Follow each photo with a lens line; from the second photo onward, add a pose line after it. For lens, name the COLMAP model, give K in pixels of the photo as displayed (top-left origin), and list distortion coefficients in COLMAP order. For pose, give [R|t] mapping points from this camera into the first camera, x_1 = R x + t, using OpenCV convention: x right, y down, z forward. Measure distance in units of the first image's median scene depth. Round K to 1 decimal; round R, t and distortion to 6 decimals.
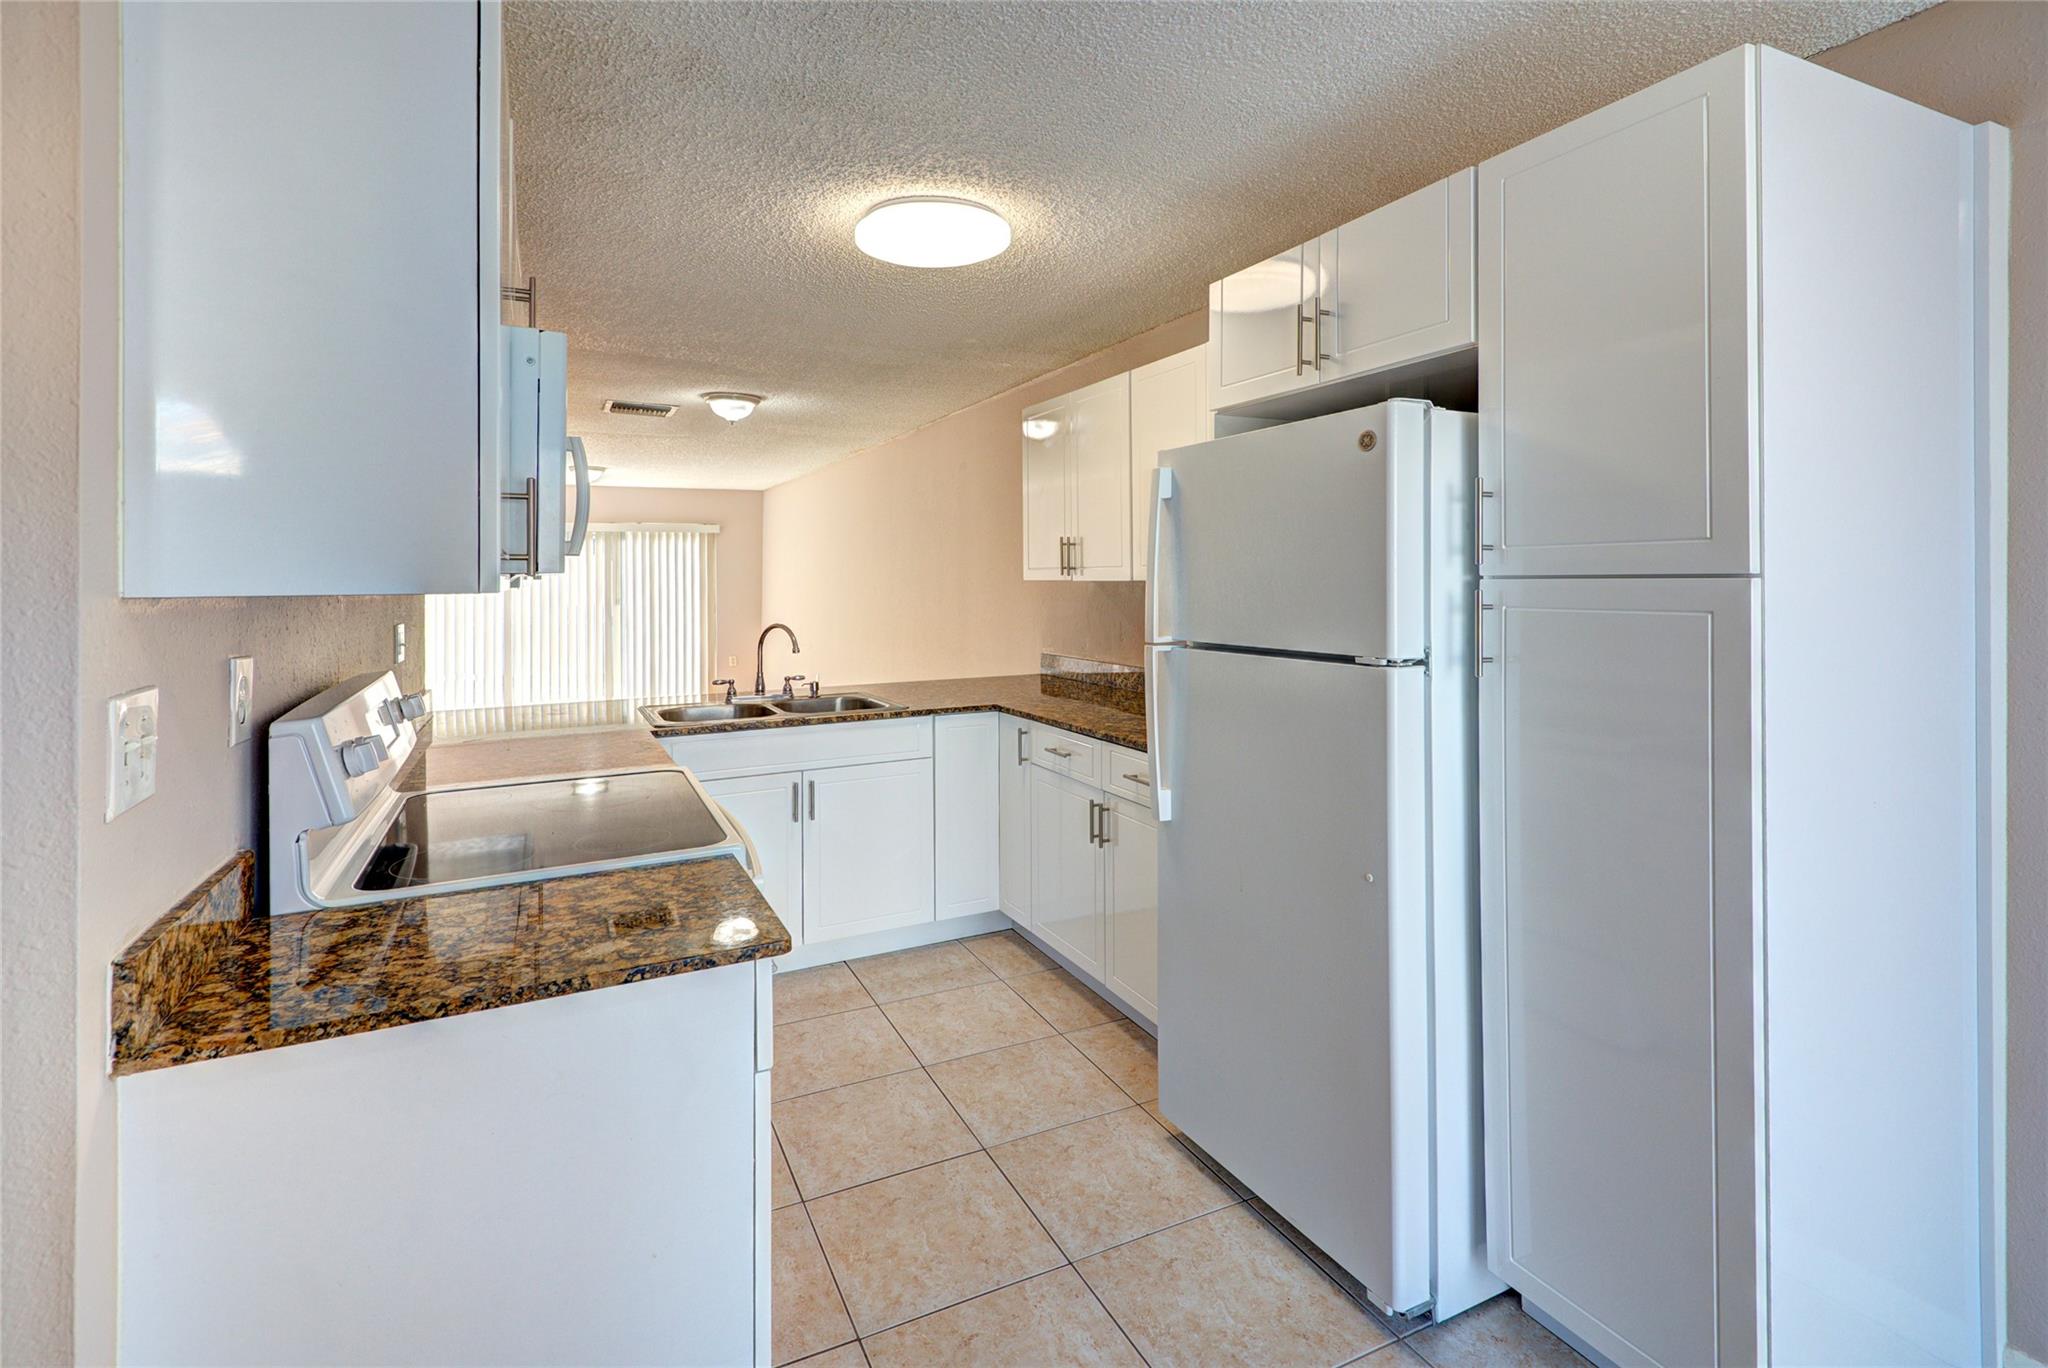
lens RADIAL K [[965.0, 0, 1021.3], [0, 965.0, 725.9], [0, 0, 1]] dist [0.014641, -0.022316]
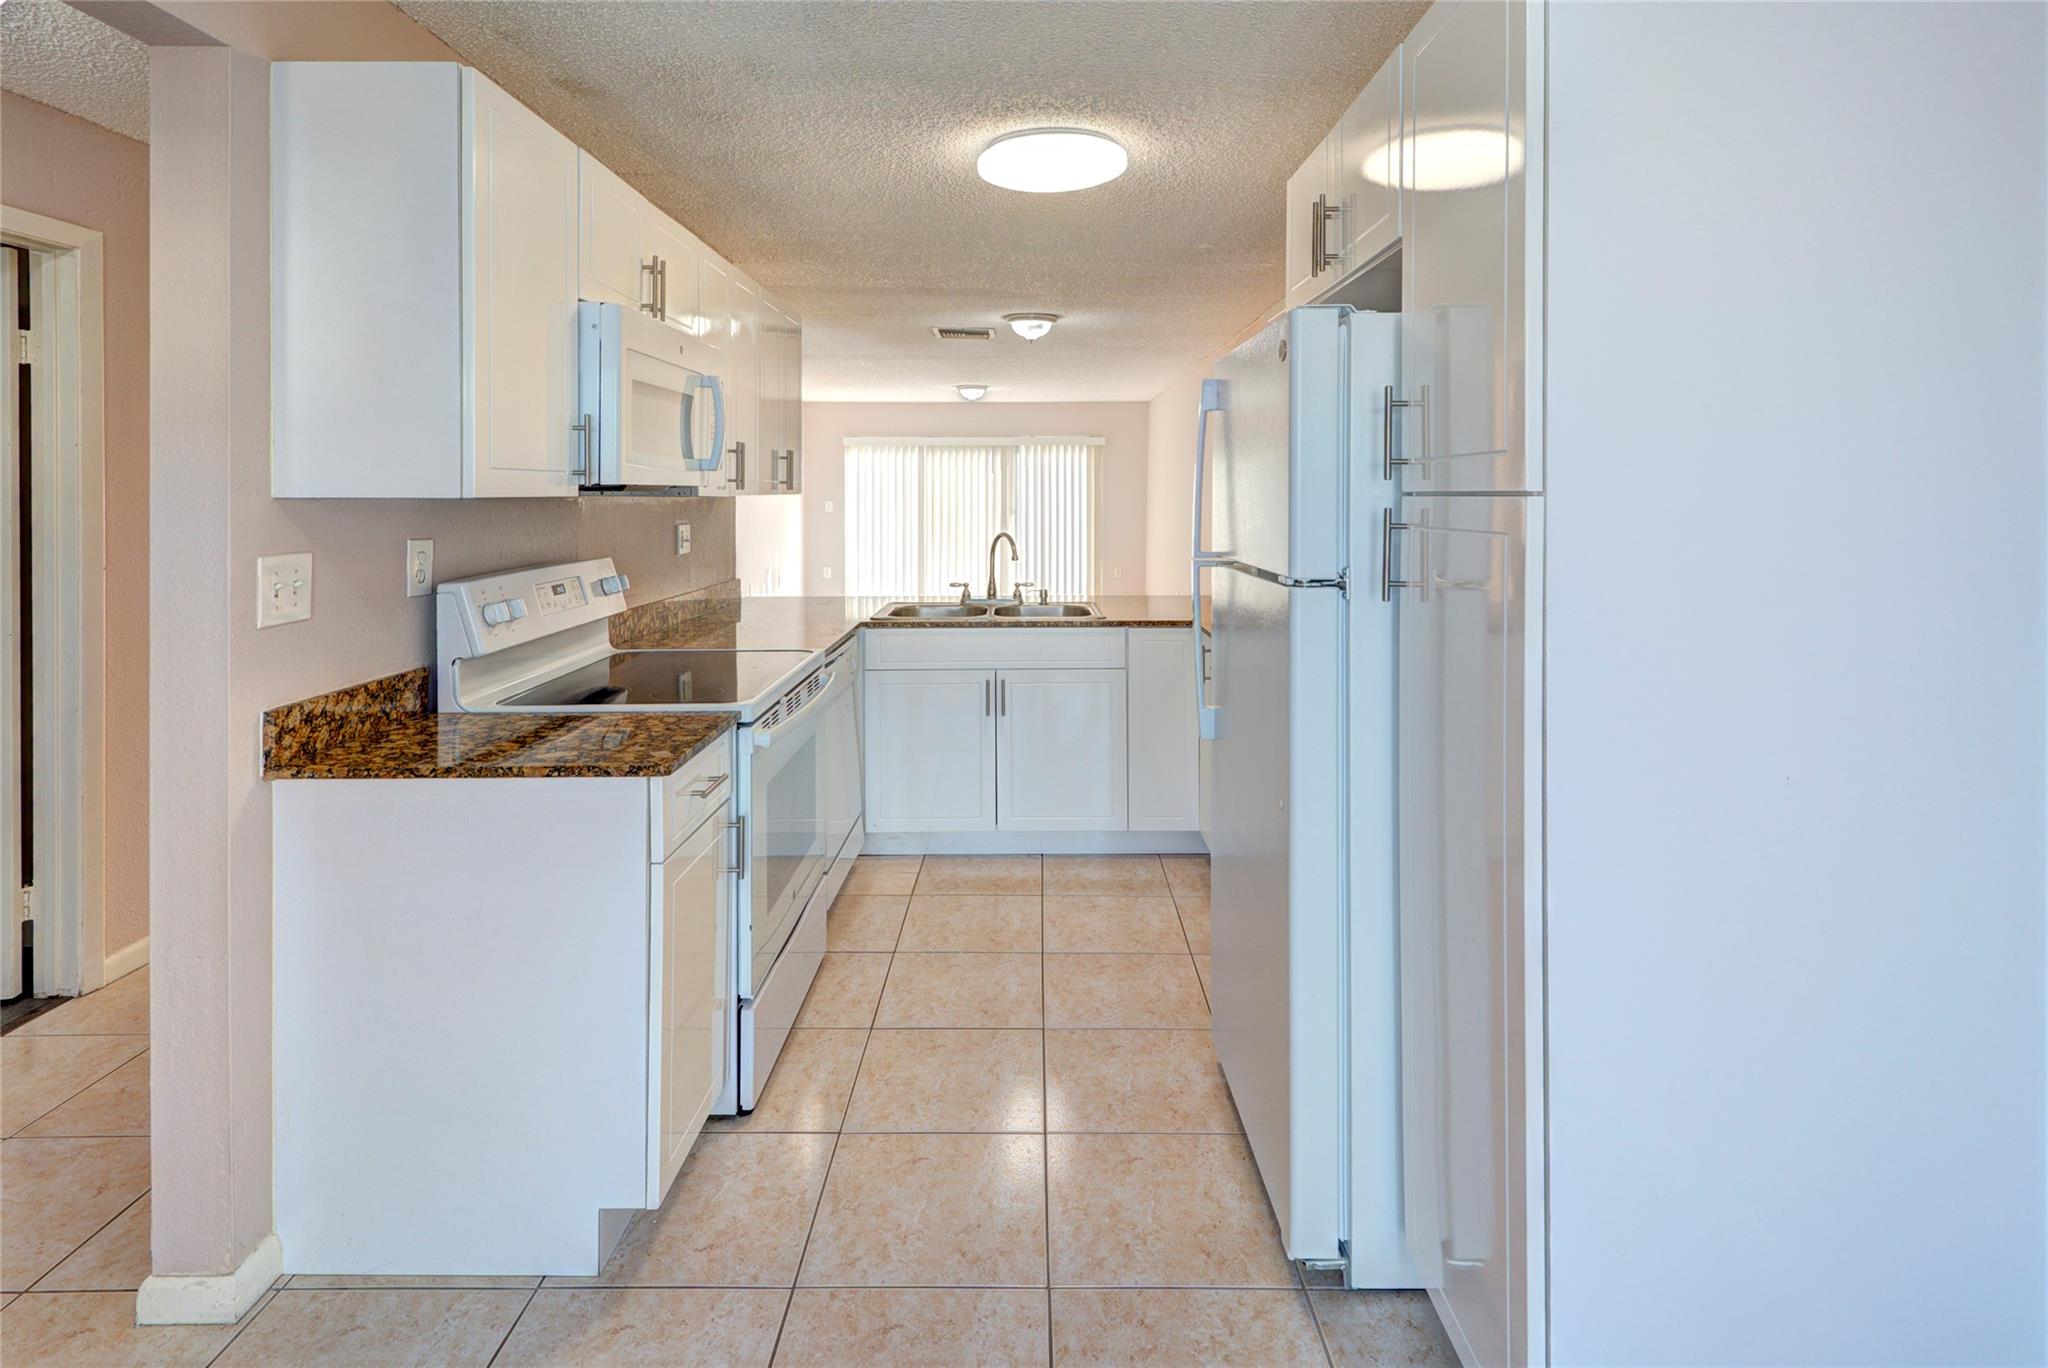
lens RADIAL K [[1016.7, 0, 1024.0], [0, 1016.7, 684.0], [0, 0, 1]] dist [-0.015683, -0.000262]
pose [[0.899682, 0.089107, -0.427355, 0.379314], [-0.073708, 0.995898, 0.052480, 0.000968], [0.430278, -0.015716, 0.902559, -0.014334]]
